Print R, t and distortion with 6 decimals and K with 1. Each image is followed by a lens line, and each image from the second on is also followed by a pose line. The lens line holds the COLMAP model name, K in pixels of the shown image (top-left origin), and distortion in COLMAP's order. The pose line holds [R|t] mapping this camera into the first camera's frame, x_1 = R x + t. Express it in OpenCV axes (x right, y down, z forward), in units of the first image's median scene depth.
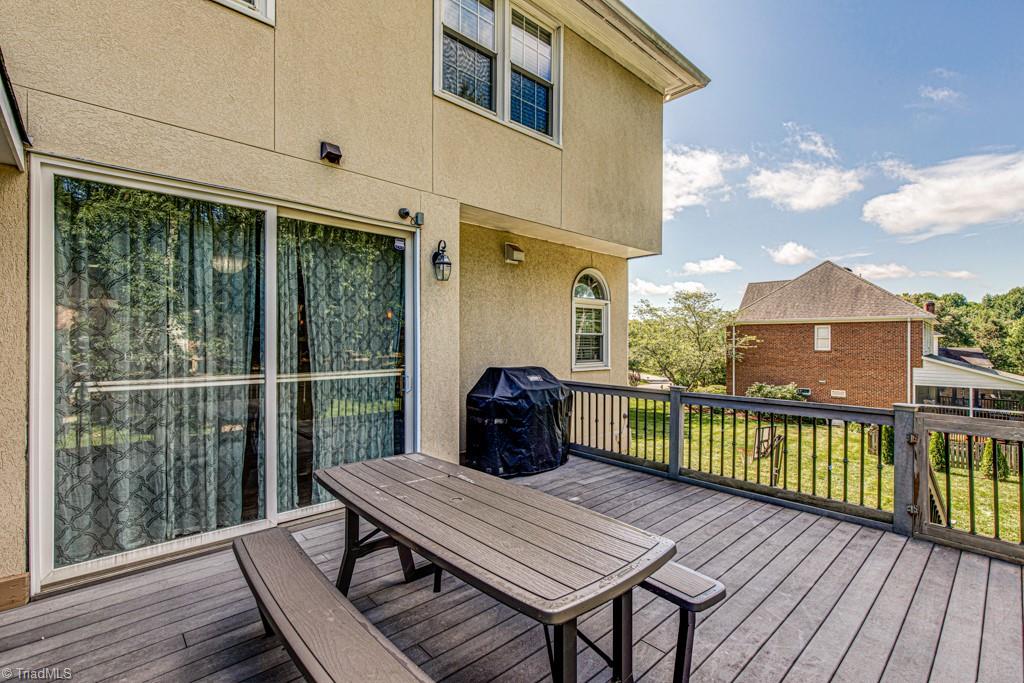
lens RADIAL K [[460.1, 0, 512.0], [0, 460.1, 341.5], [0, 0, 1]] dist [-0.000566, -0.000167]
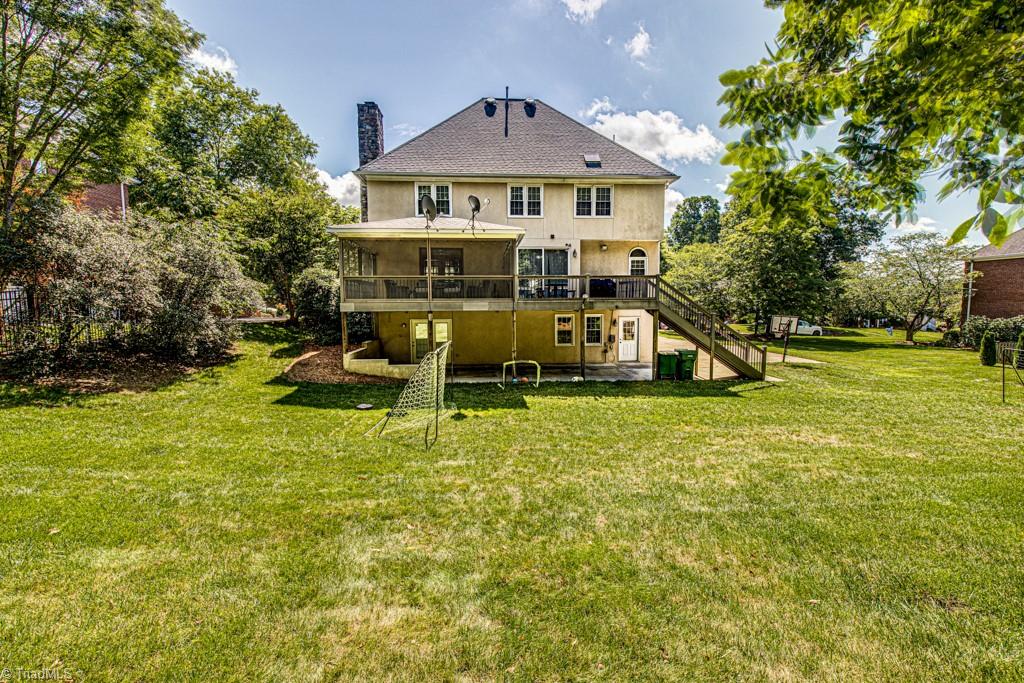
lens RADIAL K [[460.1, 0, 512.0], [0, 460.1, 341.5], [0, 0, 1]] dist [-0.000566, -0.000167]
pose [[0.800412, 0.035530, -0.598396, 1.107748], [0.013956, 0.996867, 0.077856, 0.178837], [0.599288, -0.070668, 0.797408, -1.635498]]
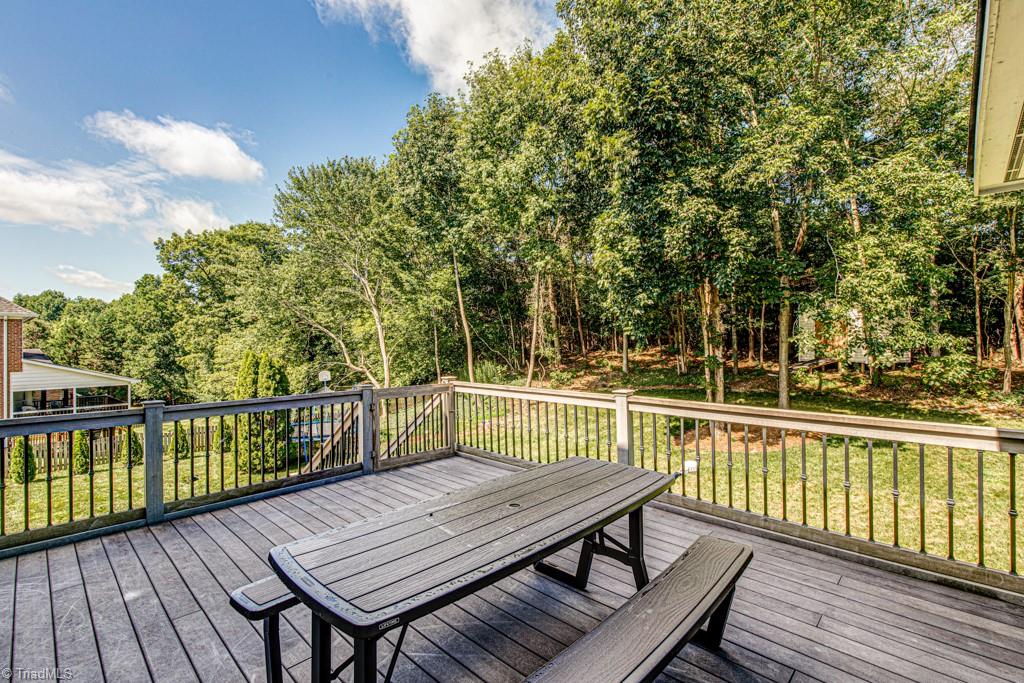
lens RADIAL K [[468.7, 0, 512.0], [0, 468.7, 341.5], [0, 0, 1]] dist [0.000385, 0.000092]
pose [[-0.058385, -0.007447, 0.998266, -0.537588], [0.010163, 0.999916, 0.008053, -0.006201], [-0.998242, 0.010616, -0.058305, 0.513407]]
